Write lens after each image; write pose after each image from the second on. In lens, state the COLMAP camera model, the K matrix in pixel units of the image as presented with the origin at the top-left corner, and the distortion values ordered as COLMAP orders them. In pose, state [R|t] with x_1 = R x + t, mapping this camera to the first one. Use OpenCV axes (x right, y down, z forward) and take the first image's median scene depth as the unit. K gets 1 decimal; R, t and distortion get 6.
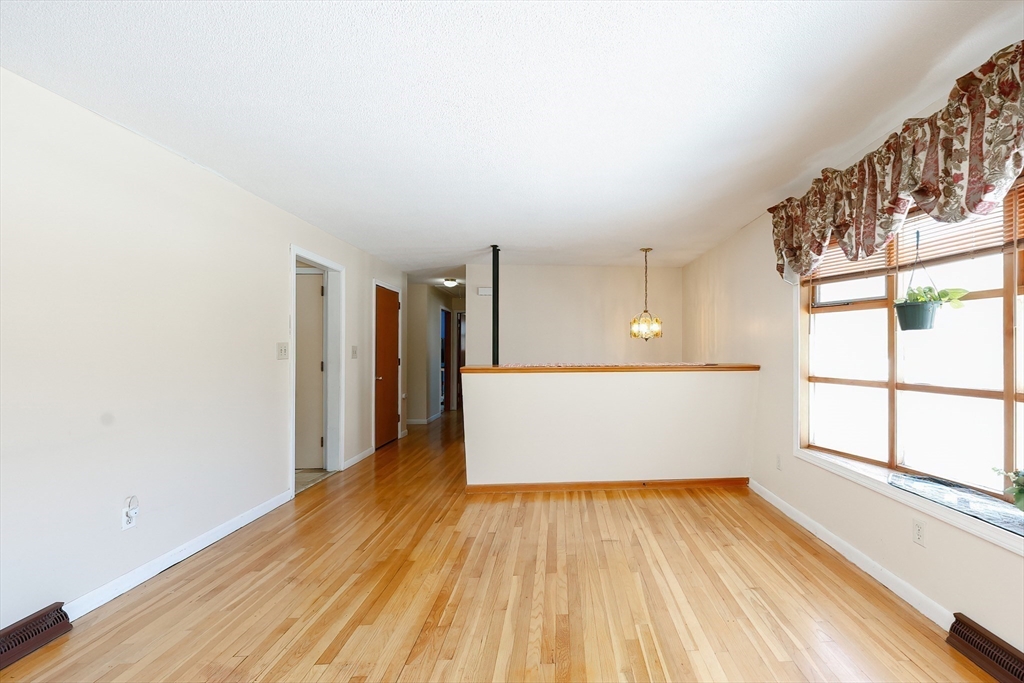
lens RADIAL K [[448.1, 0, 512.0], [0, 448.1, 341.5], [0, 0, 1]] dist [0.001735, 0.000201]
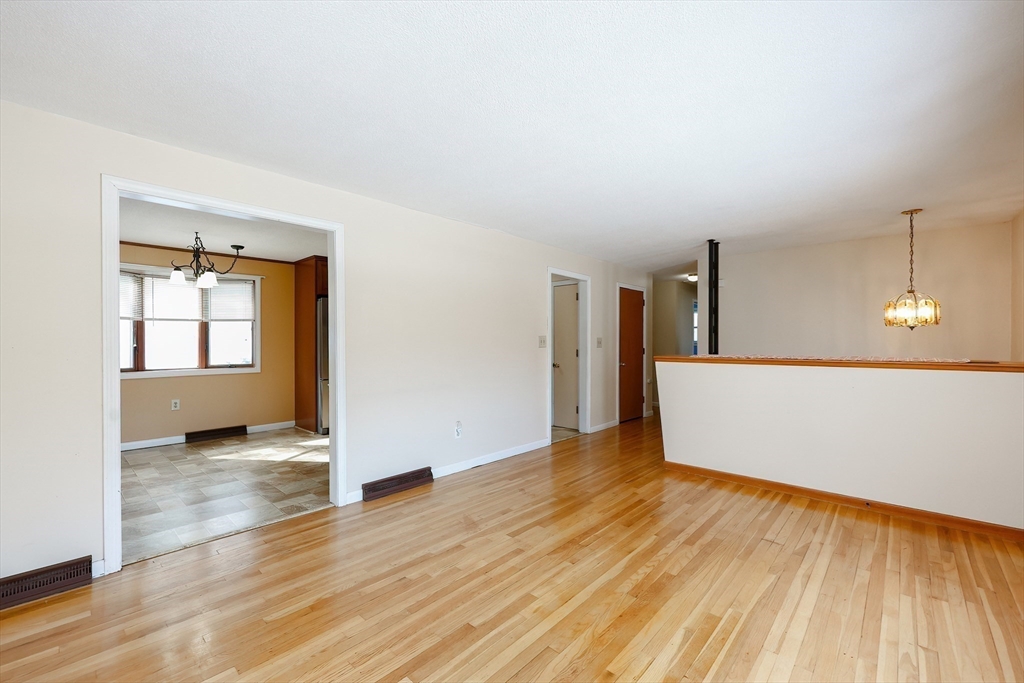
lens RADIAL K [[448.1, 0, 512.0], [0, 448.1, 341.5], [0, 0, 1]] dist [0.001735, 0.000201]
pose [[0.667321, 0.002672, -0.744766, 0.516298], [0.012194, 0.999820, 0.014513, -0.001459], [0.744671, -0.018766, 0.667168, -0.035377]]
